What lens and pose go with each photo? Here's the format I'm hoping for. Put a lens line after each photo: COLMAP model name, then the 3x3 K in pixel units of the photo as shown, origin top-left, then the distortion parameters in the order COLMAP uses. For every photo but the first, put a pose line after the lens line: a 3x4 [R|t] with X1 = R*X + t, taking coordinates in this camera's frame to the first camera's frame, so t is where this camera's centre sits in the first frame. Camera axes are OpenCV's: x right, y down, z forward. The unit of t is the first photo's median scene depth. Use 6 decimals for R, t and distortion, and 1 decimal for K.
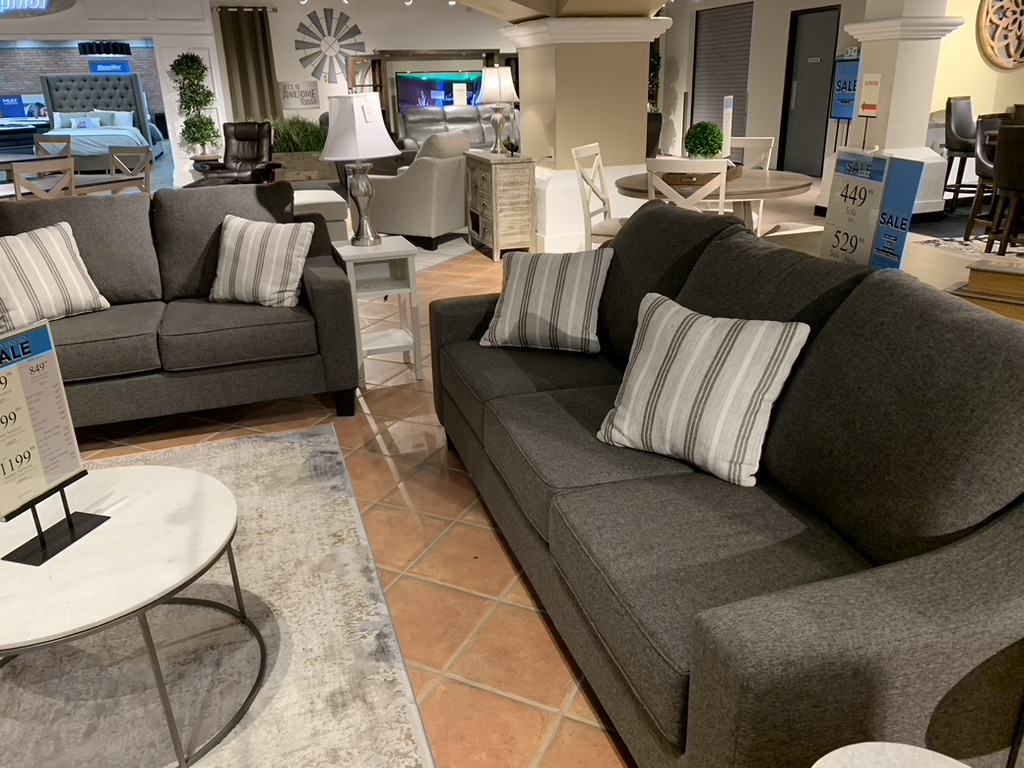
lens RADIAL K [[786.8, 0, 510.5], [0, 786.8, 383.7], [0, 0, 1]] dist [0.012821, -0.006670]
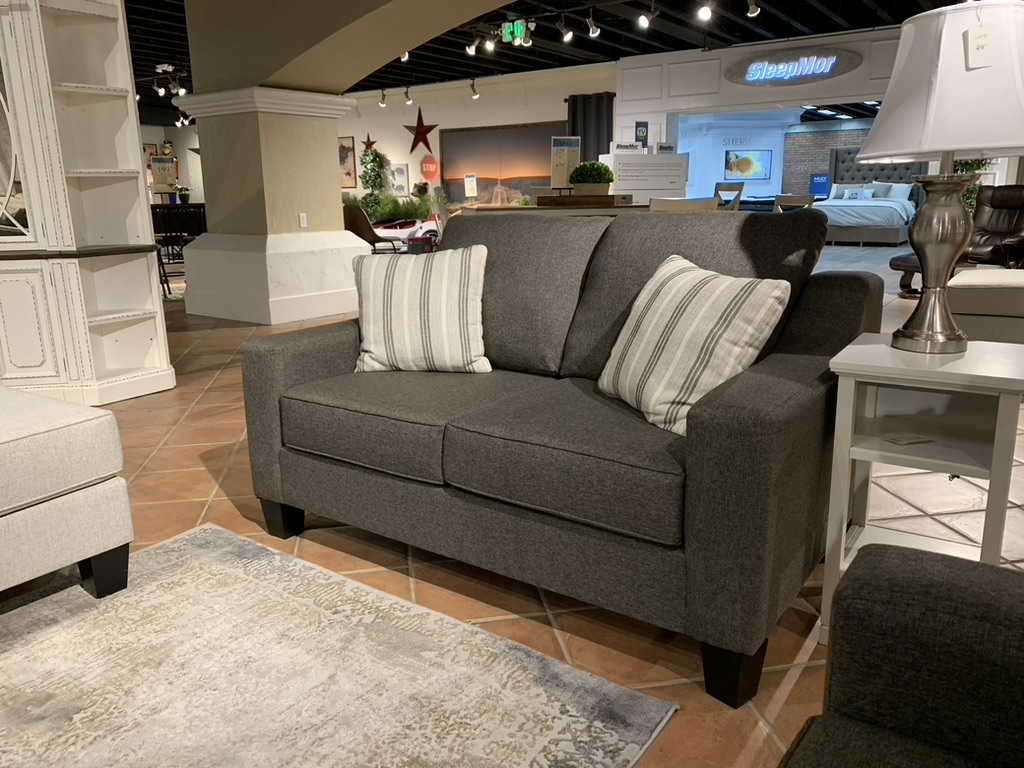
lens RADIAL K [[786.8, 0, 515.7], [0, 786.8, 376.2], [0, 0, 1]] dist [0.012821, -0.006670]
pose [[0.592405, 0.202536, -0.779766, 0.033411], [-0.288614, 0.956997, 0.029304, -0.108304], [0.752169, 0.207692, 0.625385, 0.547679]]
